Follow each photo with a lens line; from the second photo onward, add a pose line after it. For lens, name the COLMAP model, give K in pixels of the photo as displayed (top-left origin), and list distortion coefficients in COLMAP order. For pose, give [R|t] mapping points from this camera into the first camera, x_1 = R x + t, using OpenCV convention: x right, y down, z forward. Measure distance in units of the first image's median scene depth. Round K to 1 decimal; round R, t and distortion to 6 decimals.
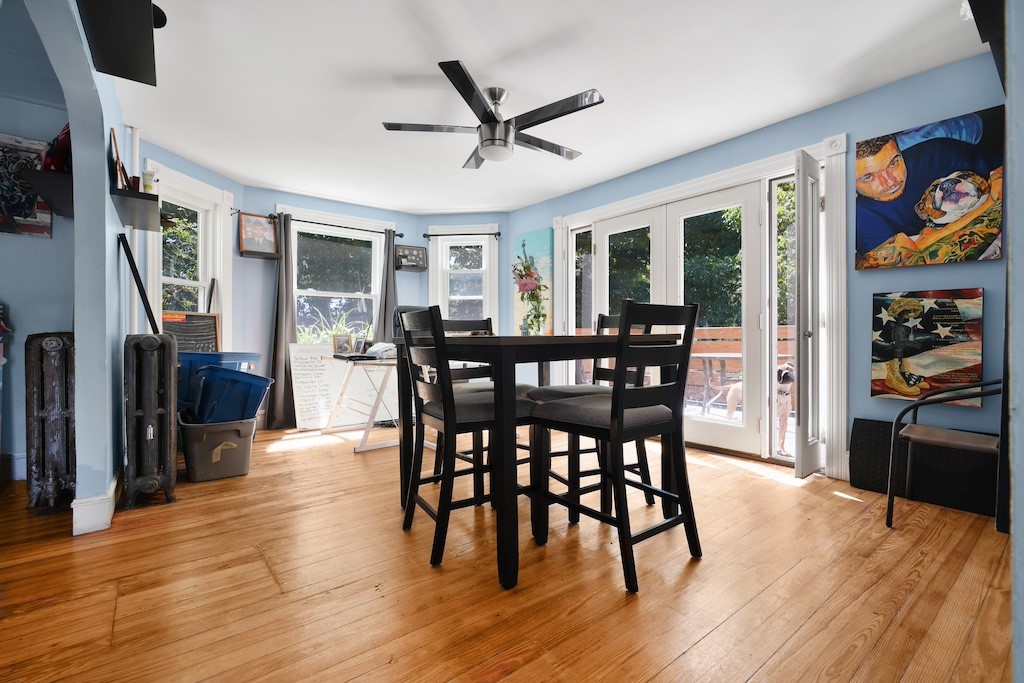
lens RADIAL K [[461.5, 0, 512.0], [0, 461.5, 341.5], [0, 0, 1]] dist [-0.000214, -0.000078]
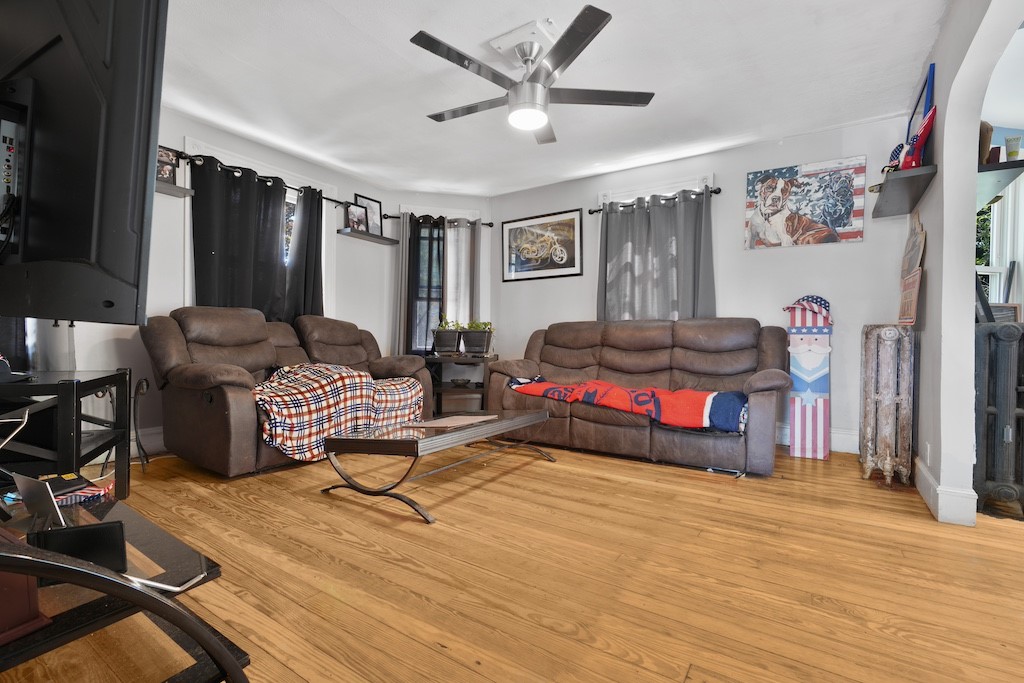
lens RADIAL K [[461.5, 0, 512.0], [0, 461.5, 341.5], [0, 0, 1]] dist [-0.000214, -0.000078]
pose [[0.294775, 0.008945, -0.955525, -0.224891], [-0.018002, 0.999831, 0.003806, 0.035815], [0.955397, 0.016080, 0.294886, -0.159547]]
